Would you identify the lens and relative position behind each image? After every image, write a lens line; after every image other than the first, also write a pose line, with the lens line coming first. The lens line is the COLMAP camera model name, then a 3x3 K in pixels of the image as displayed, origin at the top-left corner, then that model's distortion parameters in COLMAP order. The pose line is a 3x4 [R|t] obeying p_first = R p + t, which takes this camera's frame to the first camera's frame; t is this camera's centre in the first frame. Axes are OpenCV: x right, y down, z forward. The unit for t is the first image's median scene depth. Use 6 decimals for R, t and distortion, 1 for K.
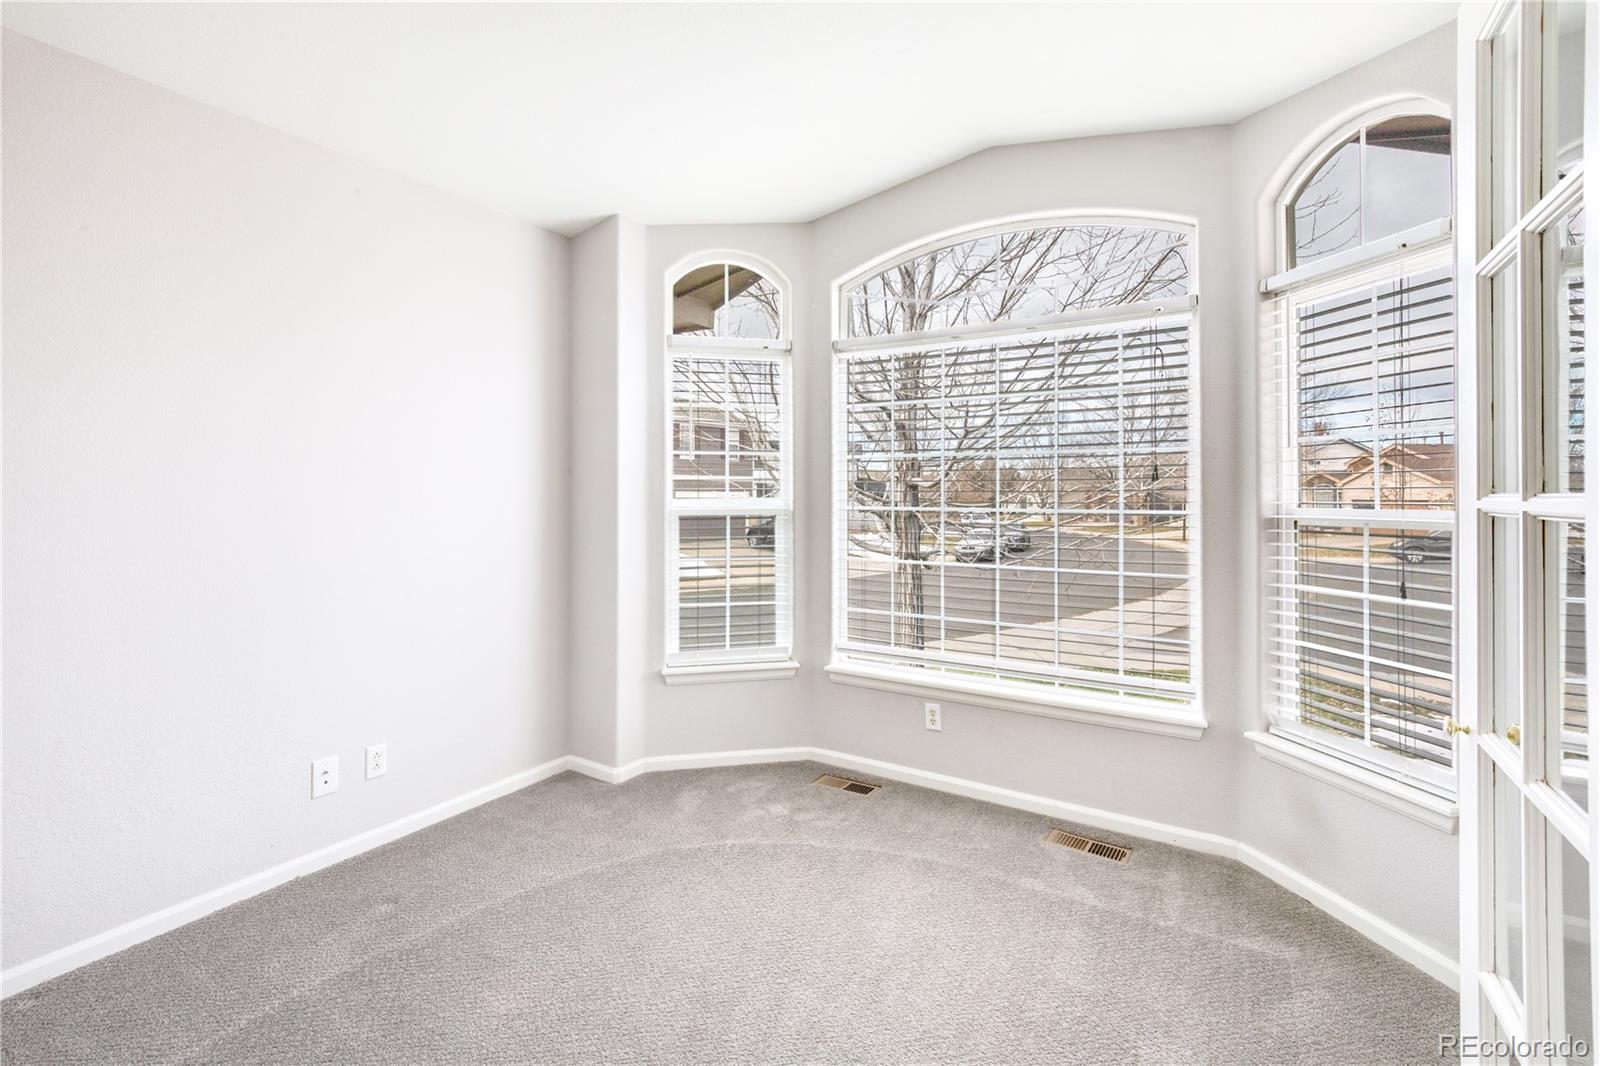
lens RADIAL K [[685.2, 0, 825.6], [0, 685.2, 495.6], [0, 0, 1]] dist [-0.024416, 0.000110]
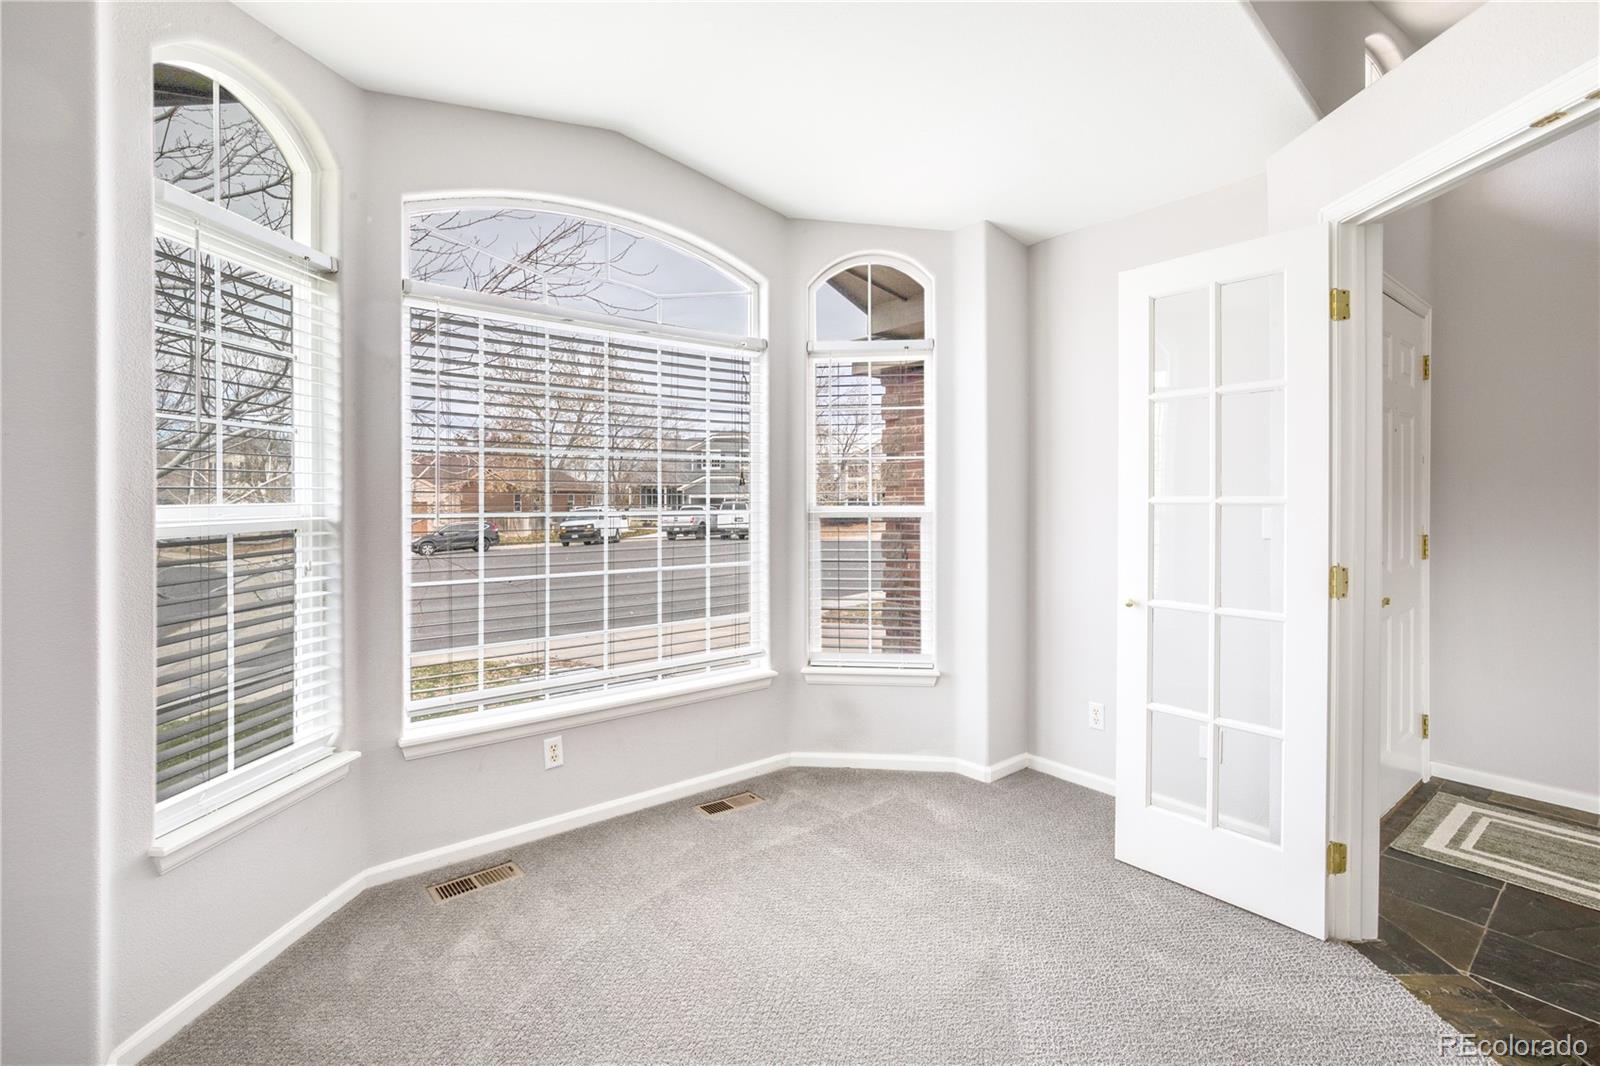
lens RADIAL K [[748.3, 0, 805.0], [0, 748.3, 509.1], [0, 0, 1]] dist [0.007961, 0.000317]
pose [[0.331879, -0.018674, 0.943137, -0.625741], [0.001025, 0.999811, 0.019436, -0.004522], [-0.943322, -0.005484, 0.331835, 0.379607]]
